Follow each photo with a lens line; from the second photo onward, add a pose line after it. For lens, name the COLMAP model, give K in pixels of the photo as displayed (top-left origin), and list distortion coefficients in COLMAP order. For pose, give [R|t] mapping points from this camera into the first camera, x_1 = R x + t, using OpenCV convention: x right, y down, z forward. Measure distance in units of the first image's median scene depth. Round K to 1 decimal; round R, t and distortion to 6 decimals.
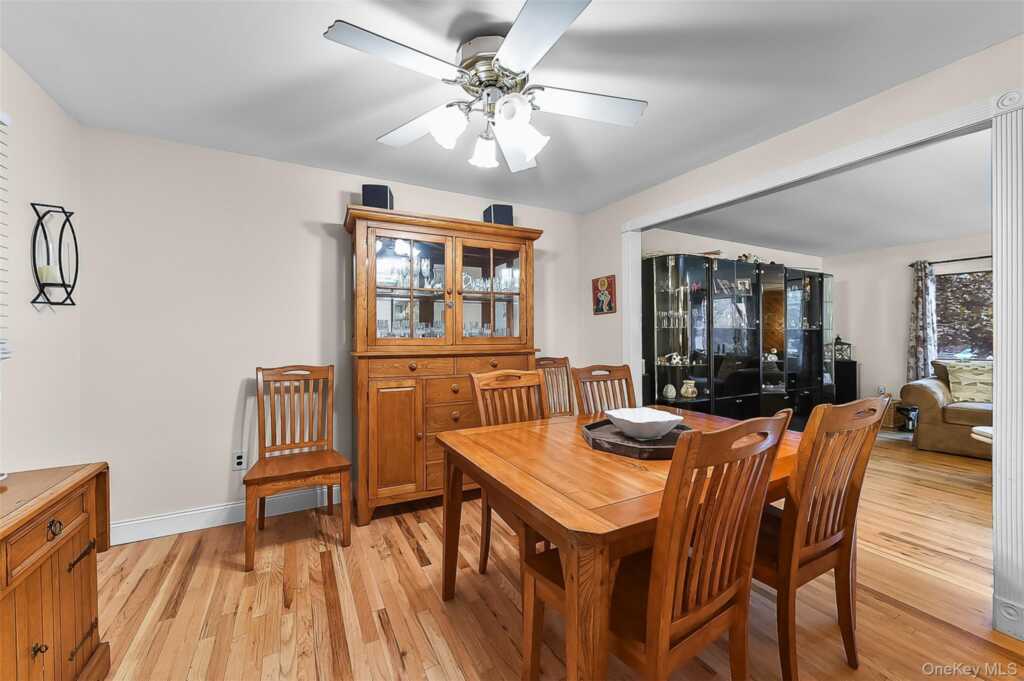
lens RADIAL K [[398.5, 0, 512.0], [0, 398.5, 340.5], [0, 0, 1]] dist [0.010842, 0.000110]
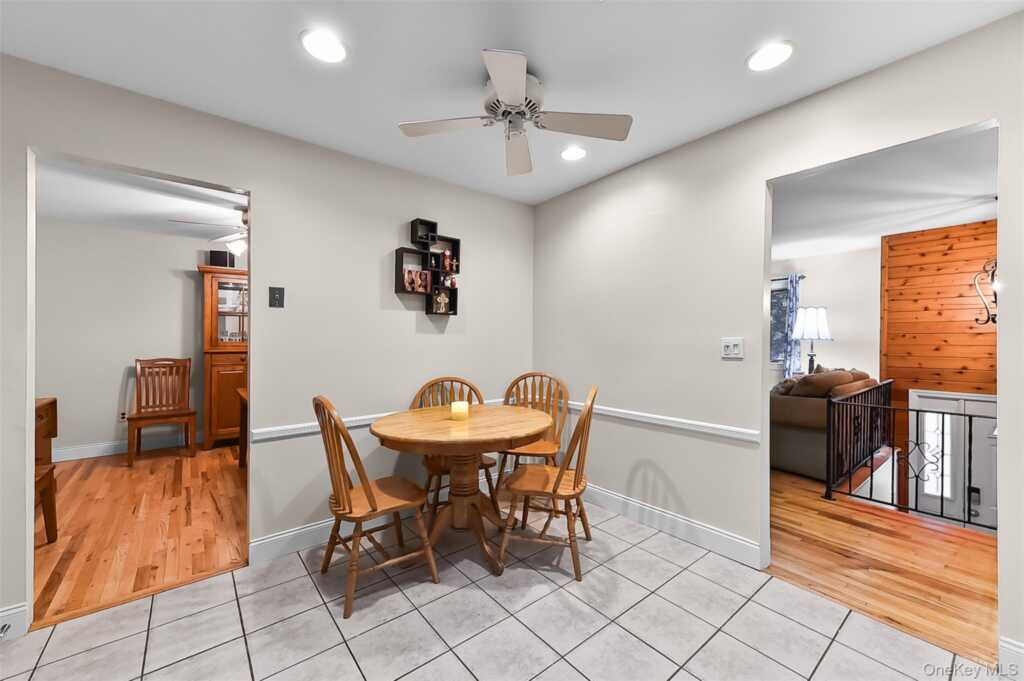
lens RADIAL K [[398.5, 0, 512.0], [0, 398.5, 340.5], [0, 0, 1]] dist [0.010842, 0.000110]
pose [[0.983707, 0.002010, 0.179765, 0.586287], [-0.000284, 0.999954, -0.009625, 0.004802], [-0.179776, 0.009417, 0.983662, -0.906348]]
